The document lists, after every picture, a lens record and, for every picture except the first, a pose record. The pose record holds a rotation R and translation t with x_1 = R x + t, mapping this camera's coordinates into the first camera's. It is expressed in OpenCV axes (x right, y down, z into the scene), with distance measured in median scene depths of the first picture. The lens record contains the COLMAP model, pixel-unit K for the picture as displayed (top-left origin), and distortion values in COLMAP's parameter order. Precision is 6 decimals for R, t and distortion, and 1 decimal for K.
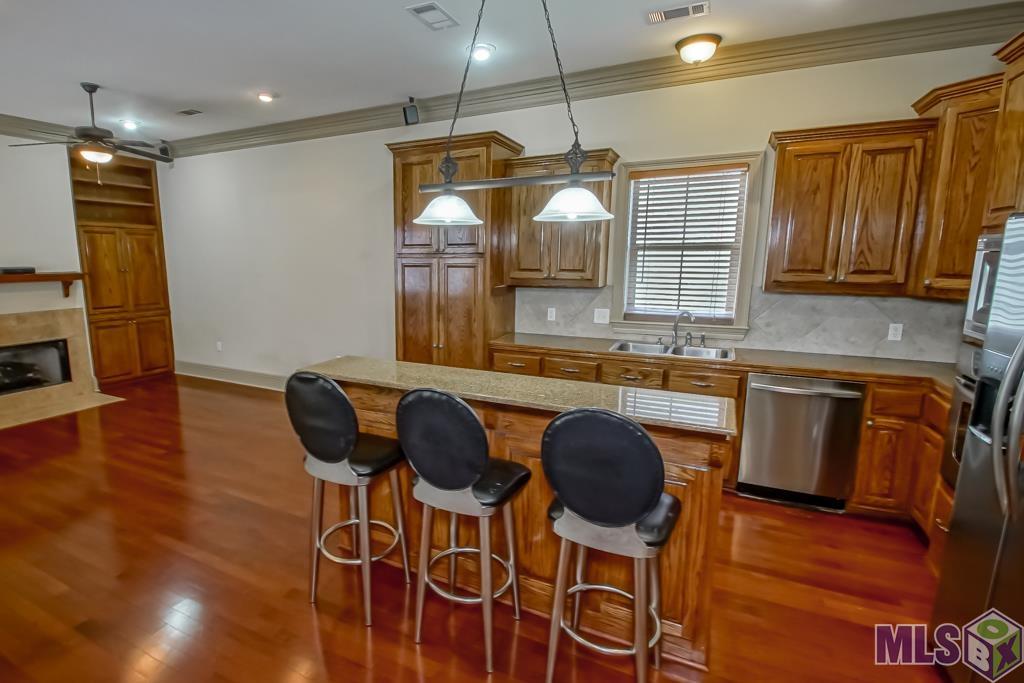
lens RADIAL K [[471.4, 0, 454.3], [0, 471.4, 347.0], [0, 0, 1]] dist [0.000198, -0.004285]
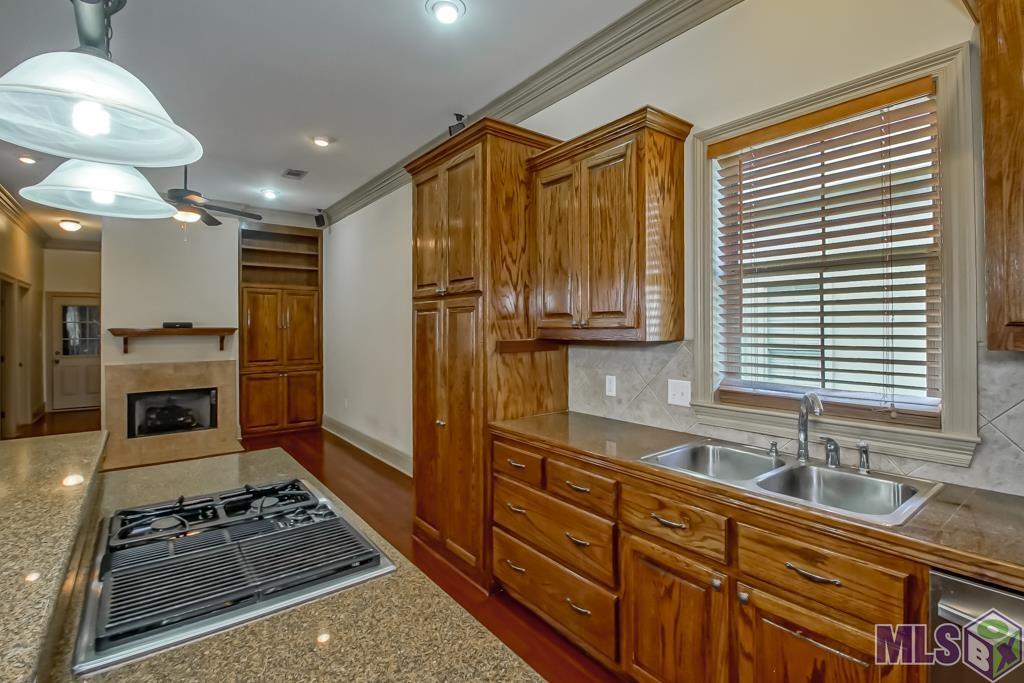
lens RADIAL K [[471.4, 0, 511.7], [0, 471.4, 331.5], [0, 0, 1]] dist [0.000198, -0.004285]
pose [[0.912670, 0.000600, -0.408697, 0.260621], [-0.070197, 0.985368, -0.155312, -0.025824], [0.402624, 0.170438, 0.899358, 0.281925]]
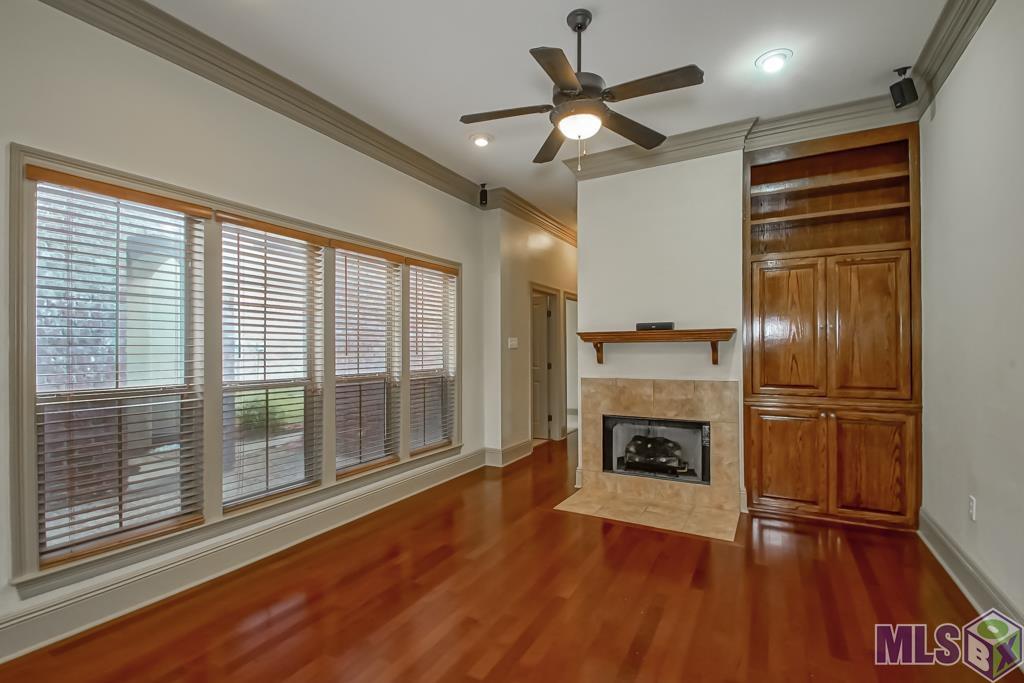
lens RADIAL K [[471.4, 0, 505.5], [0, 471.4, 347.4], [0, 0, 1]] dist [0.000198, -0.004285]
pose [[-0.058744, 0.002914, -0.998269, -0.107773], [-0.172827, 0.984866, 0.013045, -0.088801], [0.983199, 0.173295, -0.057351, 0.755951]]
